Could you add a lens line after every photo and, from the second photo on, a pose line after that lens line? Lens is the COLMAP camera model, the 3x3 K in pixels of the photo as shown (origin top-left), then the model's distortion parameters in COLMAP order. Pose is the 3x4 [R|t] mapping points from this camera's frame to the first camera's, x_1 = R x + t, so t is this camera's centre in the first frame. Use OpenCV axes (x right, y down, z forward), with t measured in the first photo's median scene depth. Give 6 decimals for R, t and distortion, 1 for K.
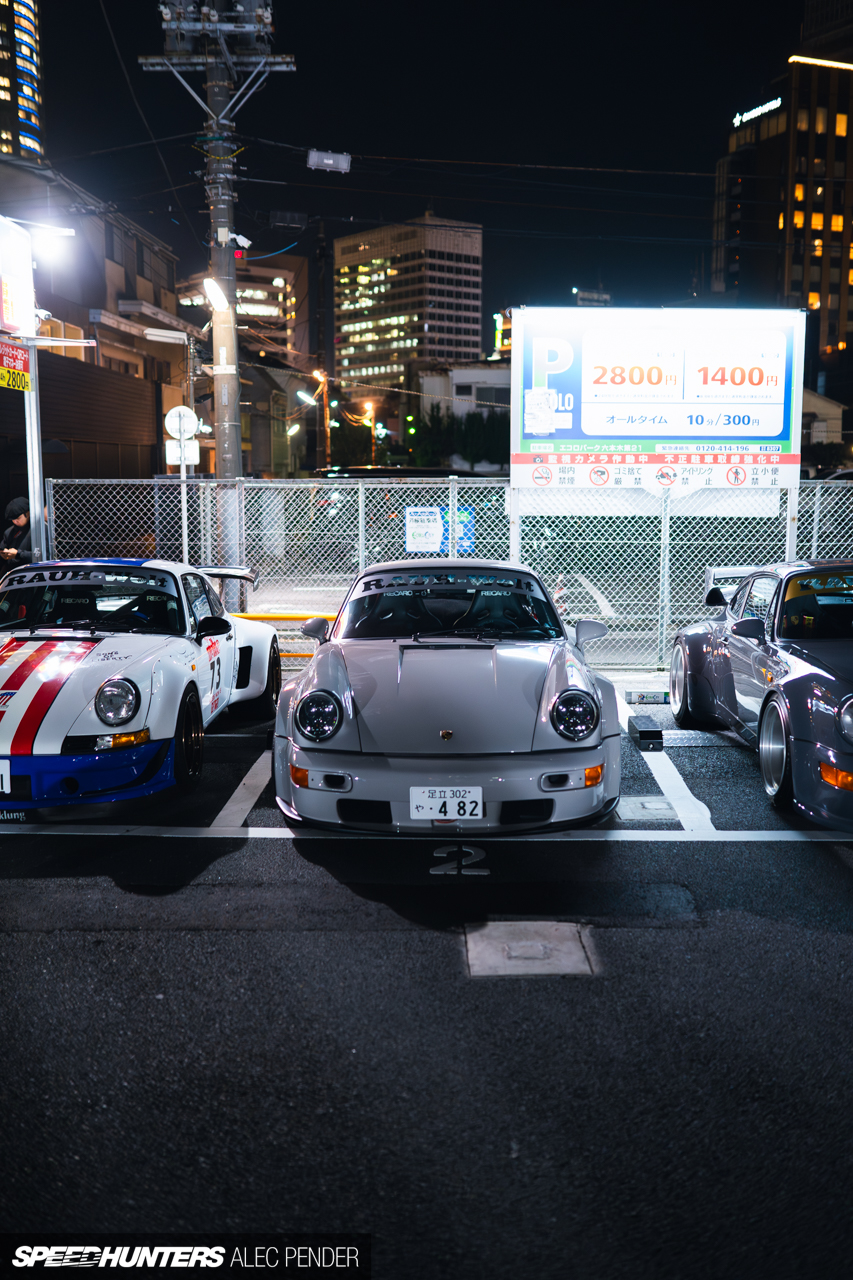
lens RADIAL K [[1224.6, 0, 426.5], [0, 1224.6, 640.0], [0, 0, 1]] dist [-0.050593, 0.040701]
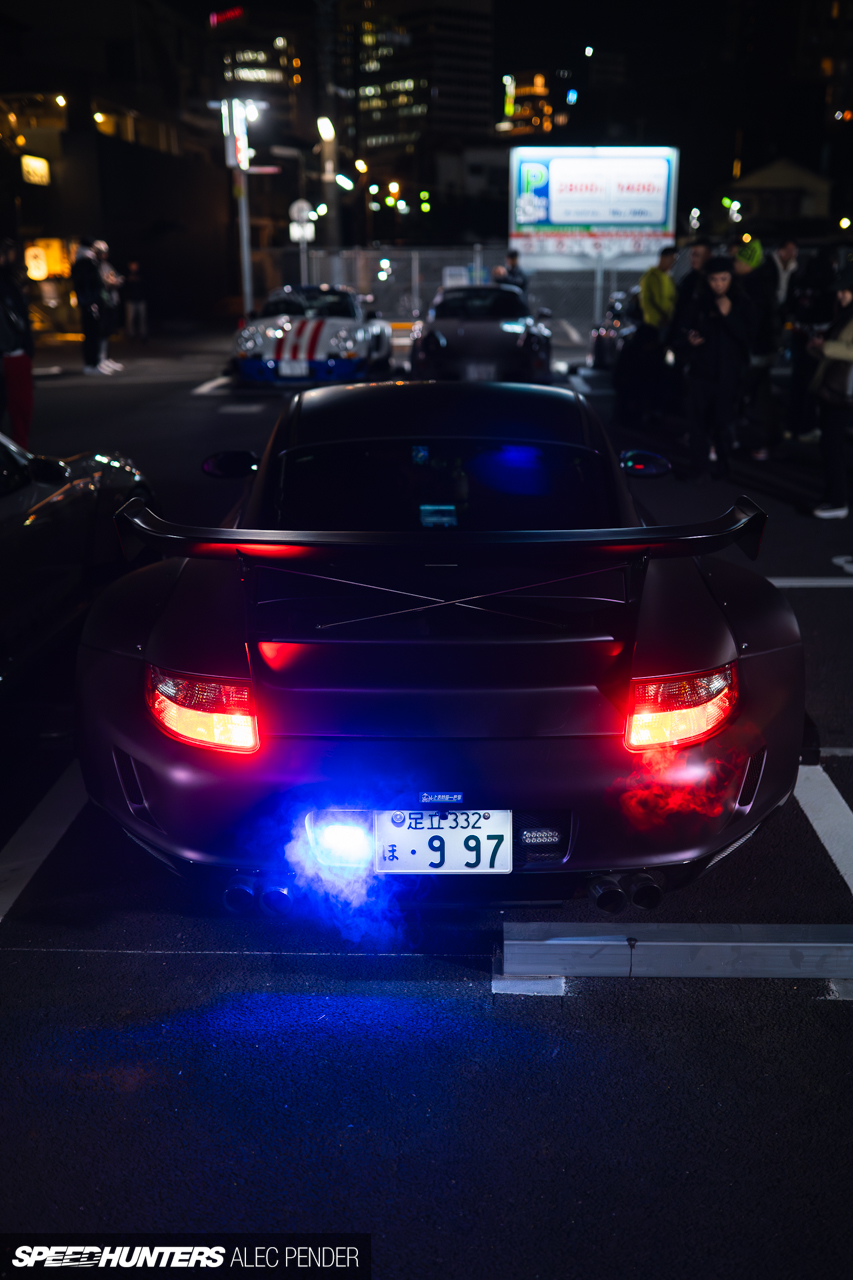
lens RADIAL K [[1224.6, 0, 426.5], [0, 1224.6, 640.0], [0, 0, 1]] dist [-0.050593, 0.040701]
pose [[0.999981, -0.001477, -0.005977, -0.040270], [0.002499, 0.984596, 0.174828, 0.114966], [0.005627, -0.174840, 0.984581, -0.812543]]
